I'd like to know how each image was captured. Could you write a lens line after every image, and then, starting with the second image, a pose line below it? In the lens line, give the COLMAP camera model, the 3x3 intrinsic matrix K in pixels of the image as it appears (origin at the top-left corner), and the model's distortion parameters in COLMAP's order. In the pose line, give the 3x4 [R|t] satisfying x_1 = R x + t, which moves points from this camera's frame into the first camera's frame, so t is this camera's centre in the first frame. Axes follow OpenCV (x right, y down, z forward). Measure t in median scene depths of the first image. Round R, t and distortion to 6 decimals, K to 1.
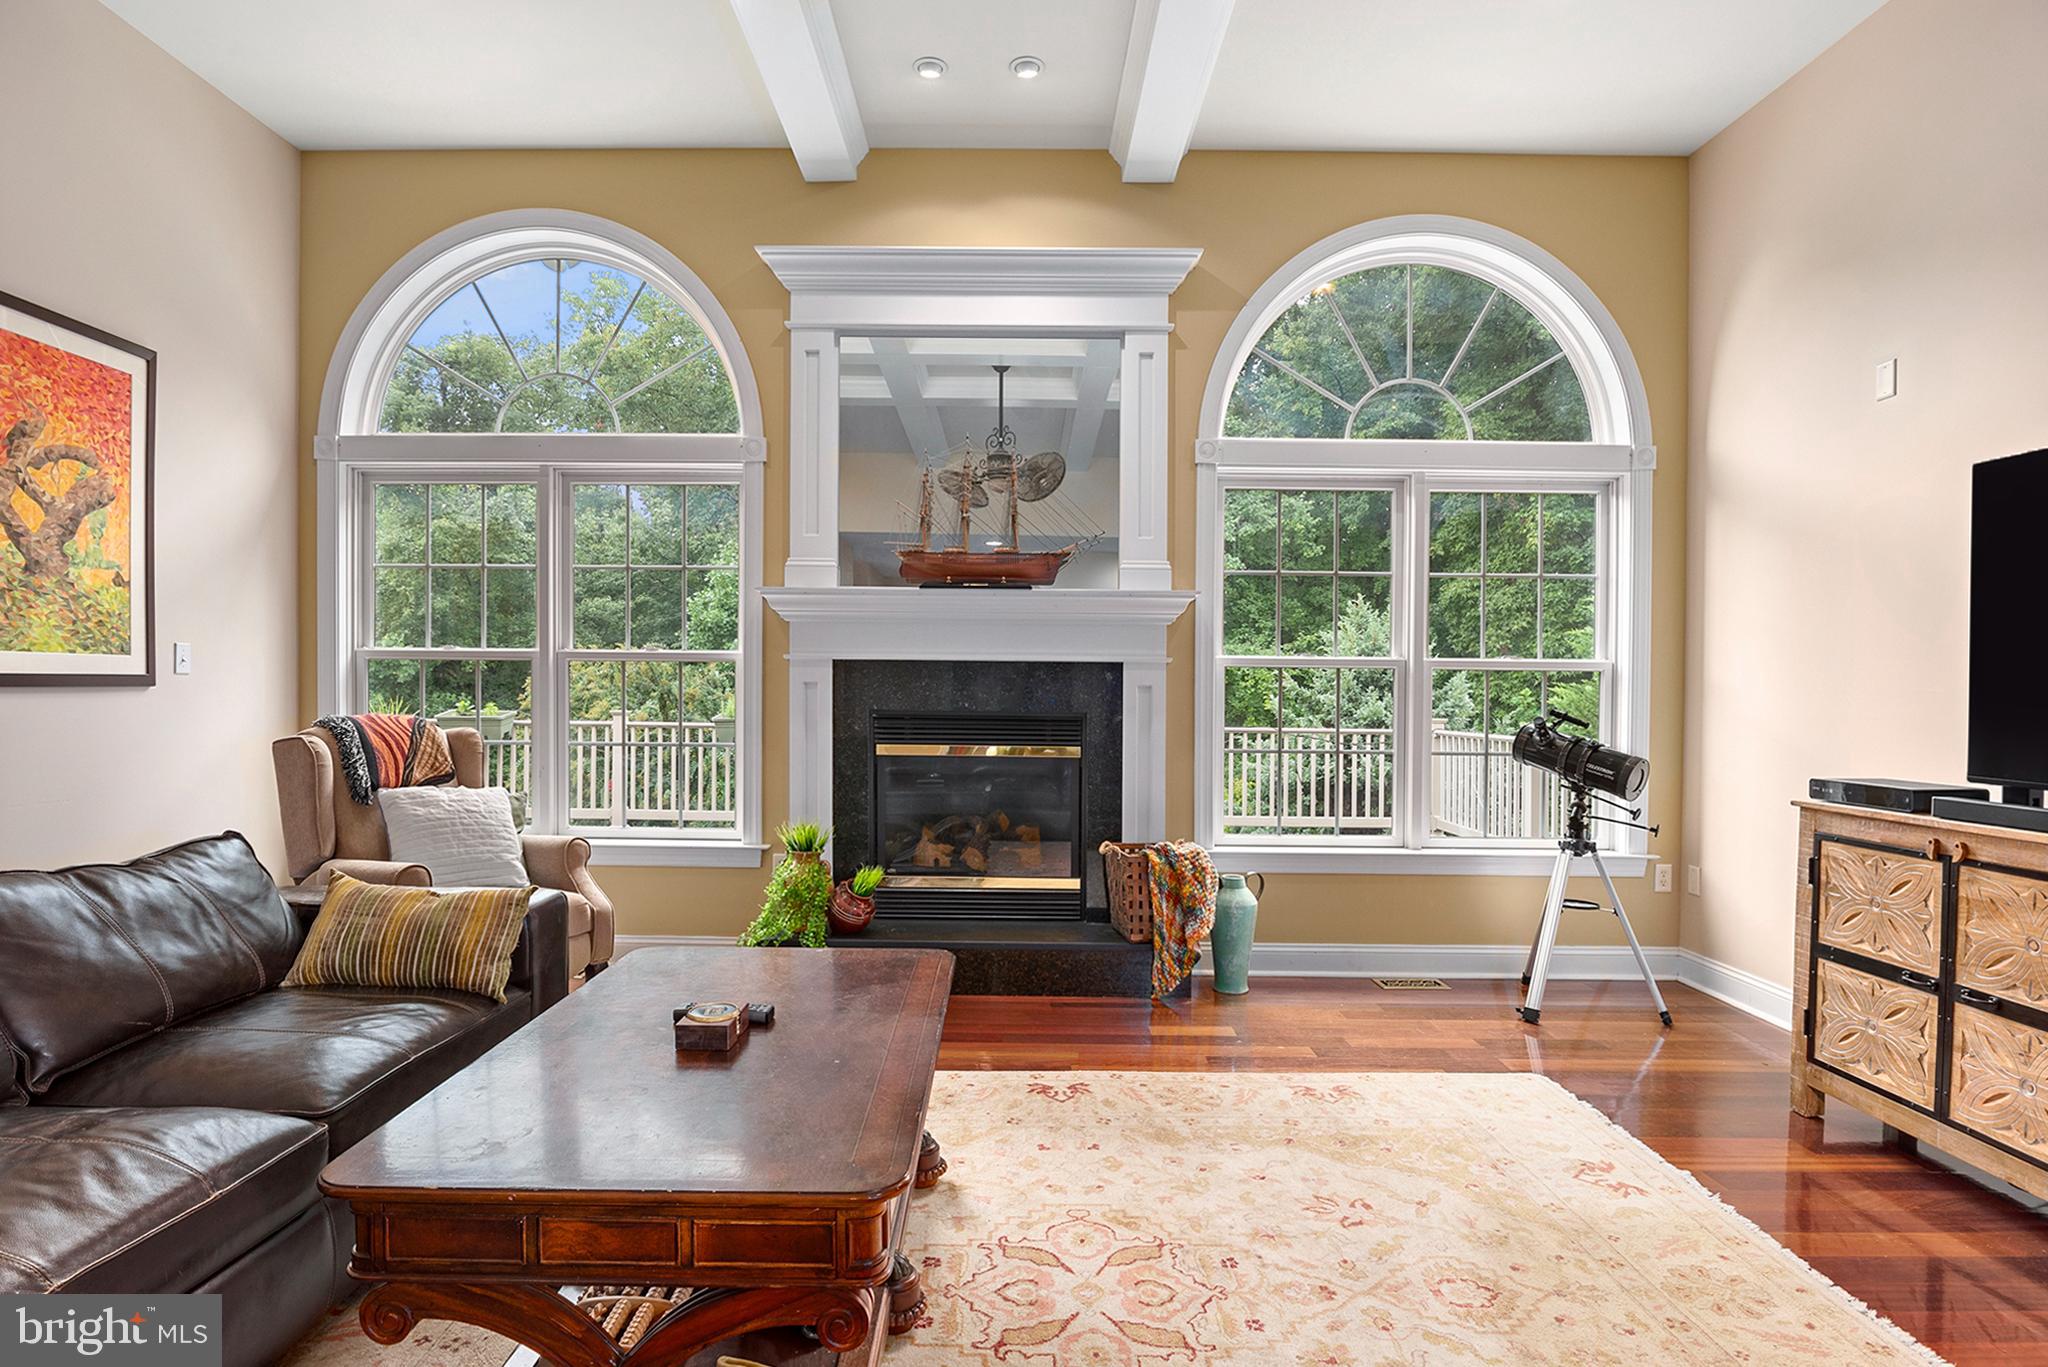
lens RADIAL K [[968.0, 0, 1022.3], [0, 968.0, 686.1], [0, 0, 1]] dist [-0.016624, -0.003463]
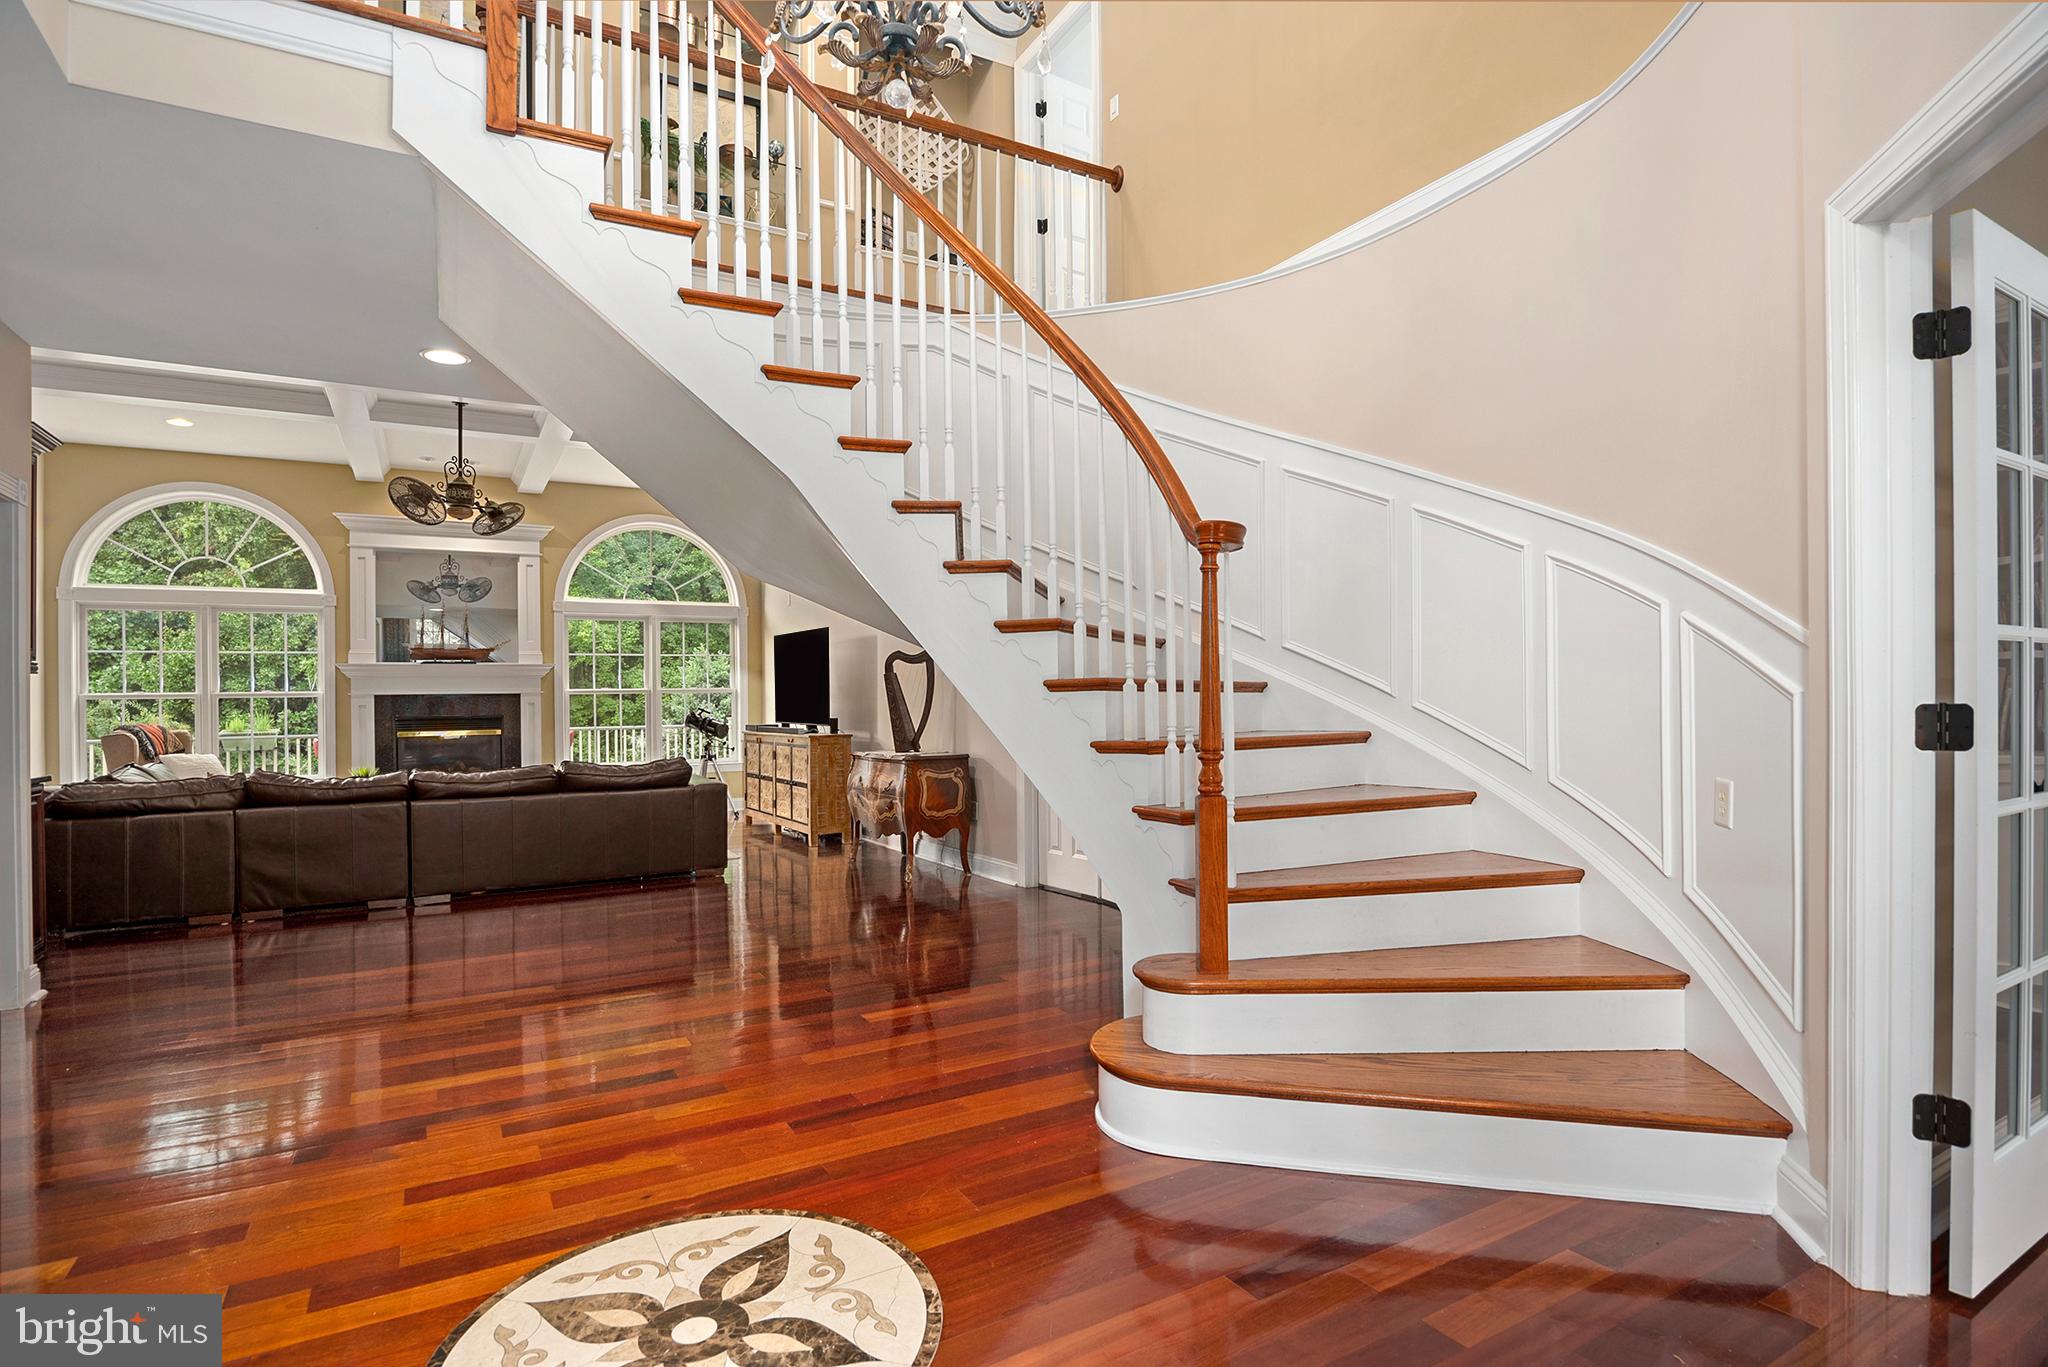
lens RADIAL K [[968.0, 0, 1020.3], [0, 968.0, 685.3], [0, 0, 1]] dist [-0.016624, -0.003463]
pose [[0.853160, -0.014474, 0.521449, -0.091997], [0.028061, 0.999441, -0.018170, 0.035955], [-0.520895, 0.030134, 0.853089, -1.819472]]
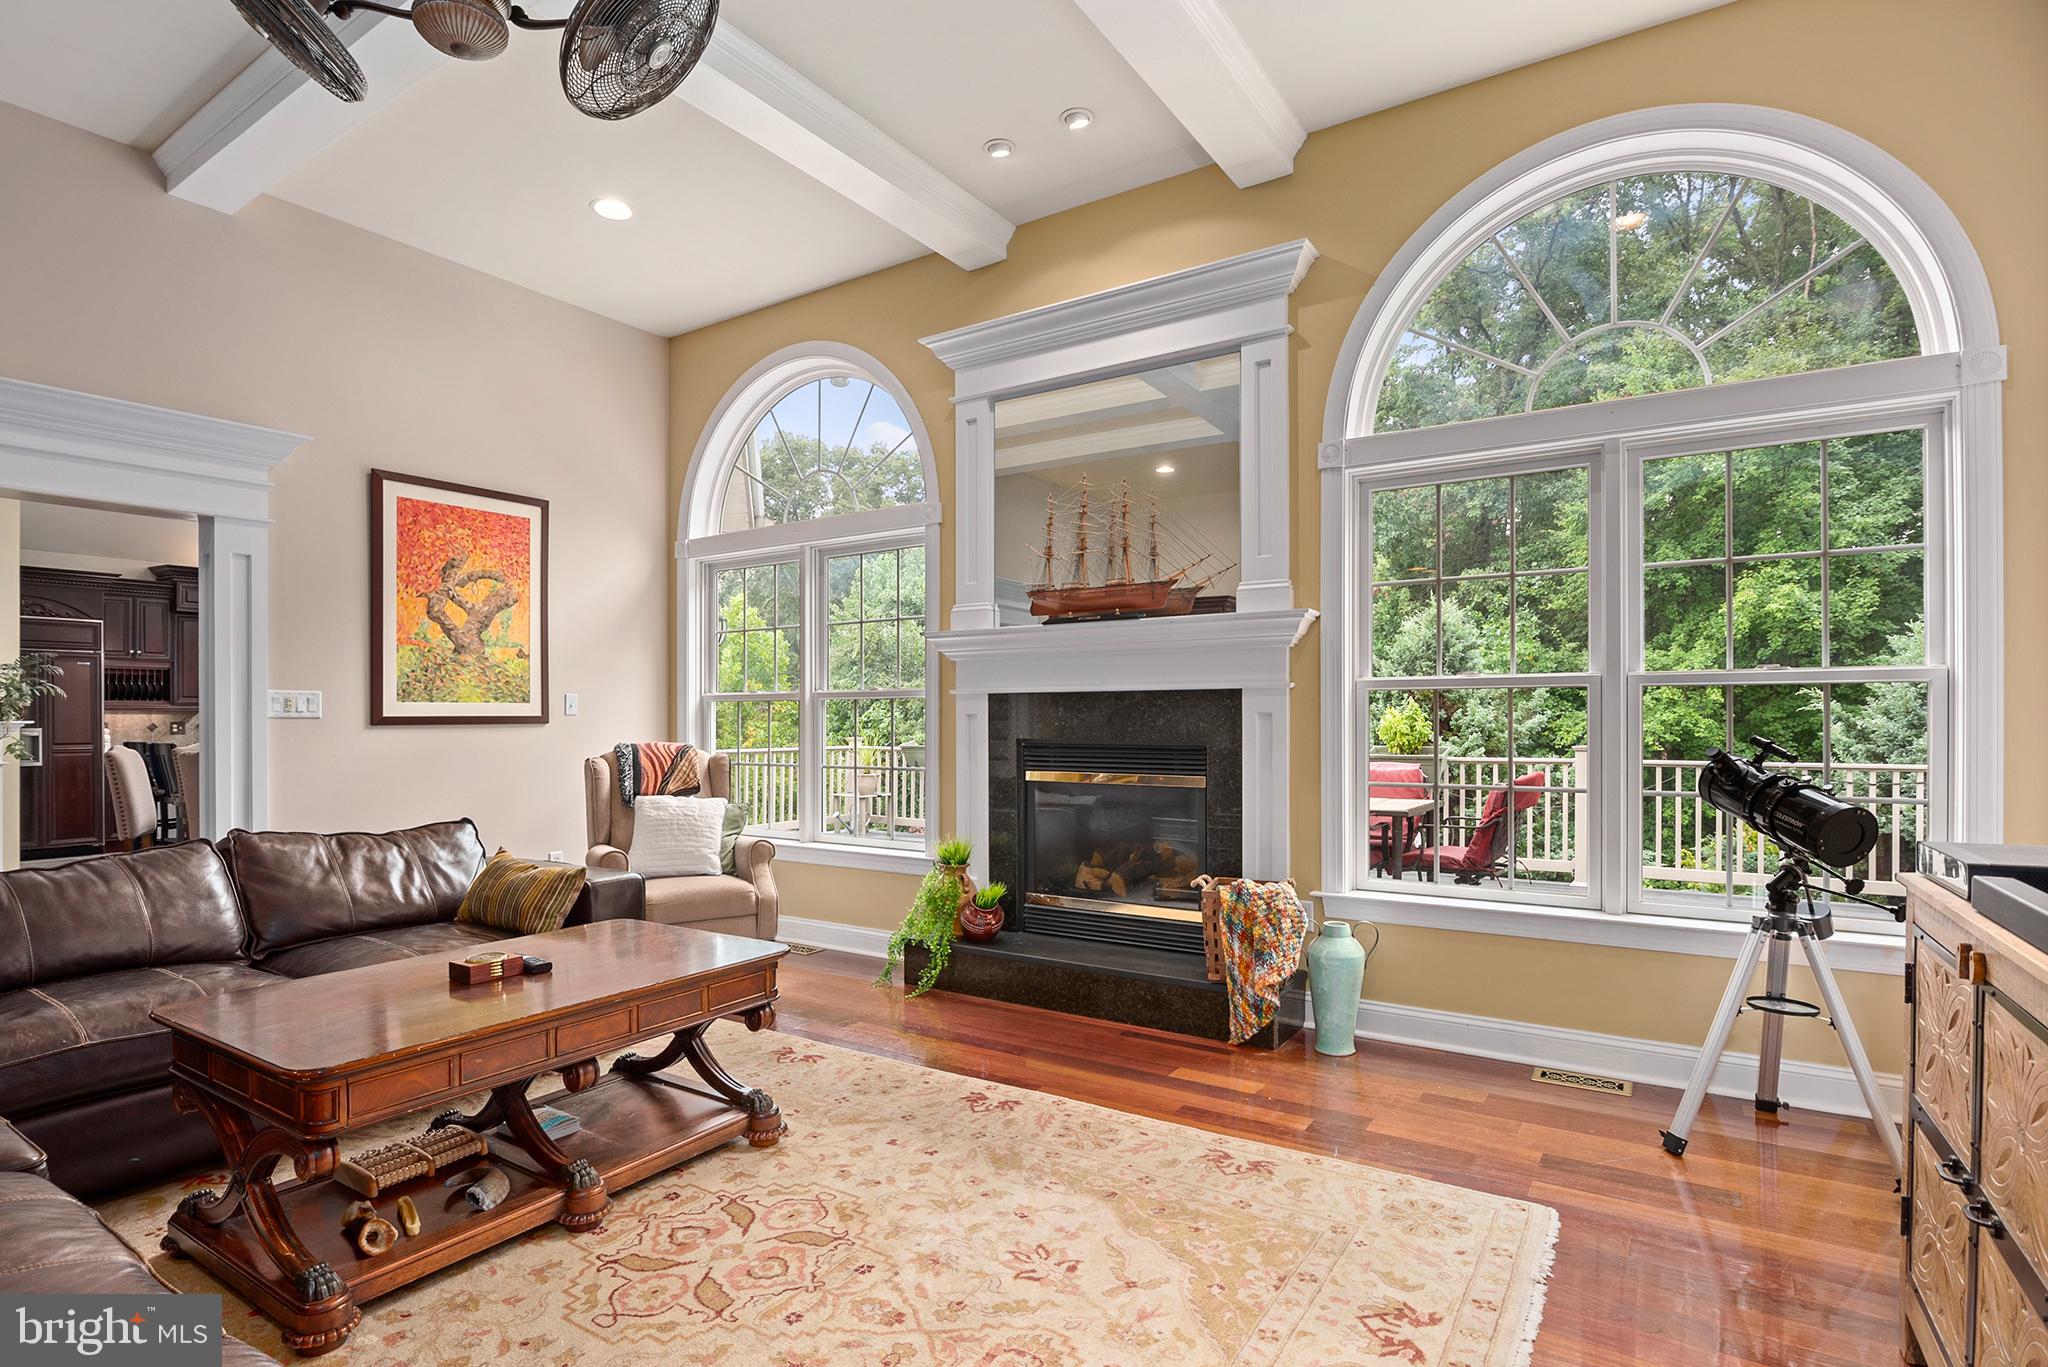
lens RADIAL K [[968.0, 0, 1110.1], [0, 968.0, 702.4], [0, 0, 1]] dist [-0.016624, -0.003463]
pose [[0.861333, -0.020703, -0.507620, 0.508828], [0.013010, 0.999741, -0.018697, 0.005365], [0.507875, 0.009500, 0.861378, 0.120741]]
